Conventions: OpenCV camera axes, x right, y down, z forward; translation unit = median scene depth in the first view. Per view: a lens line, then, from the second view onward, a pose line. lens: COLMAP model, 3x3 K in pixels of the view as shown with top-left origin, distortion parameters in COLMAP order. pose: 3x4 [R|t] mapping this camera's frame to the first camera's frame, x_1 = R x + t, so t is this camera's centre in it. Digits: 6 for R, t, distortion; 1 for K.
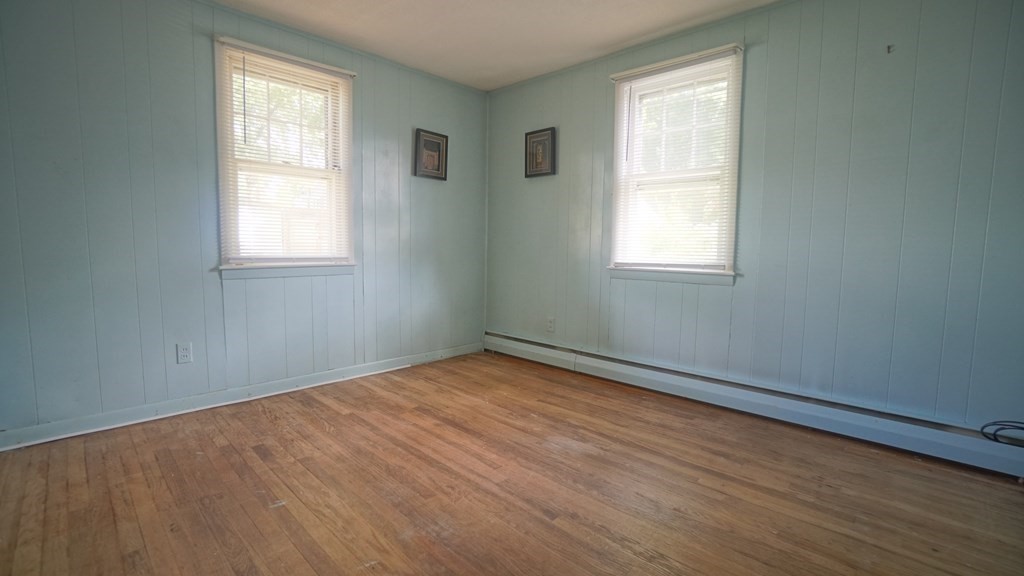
lens RADIAL K [[462.6, 0, 507.2], [0, 462.6, 290.2], [0, 0, 1]] dist [-0.068980, 0.029275]
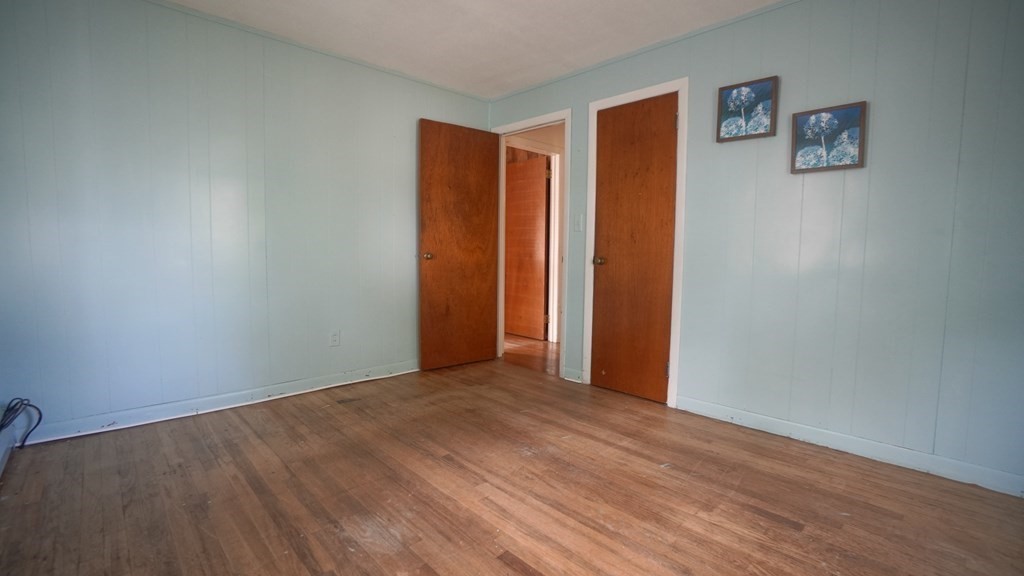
lens RADIAL K [[462.6, 0, 507.2], [0, 462.6, 290.2], [0, 0, 1]] dist [-0.068980, 0.029275]
pose [[-0.998703, -0.030533, 0.040742, -0.091220], [-0.023048, 0.984658, 0.172967, -0.170562], [-0.045398, 0.171803, -0.984085, 1.794841]]
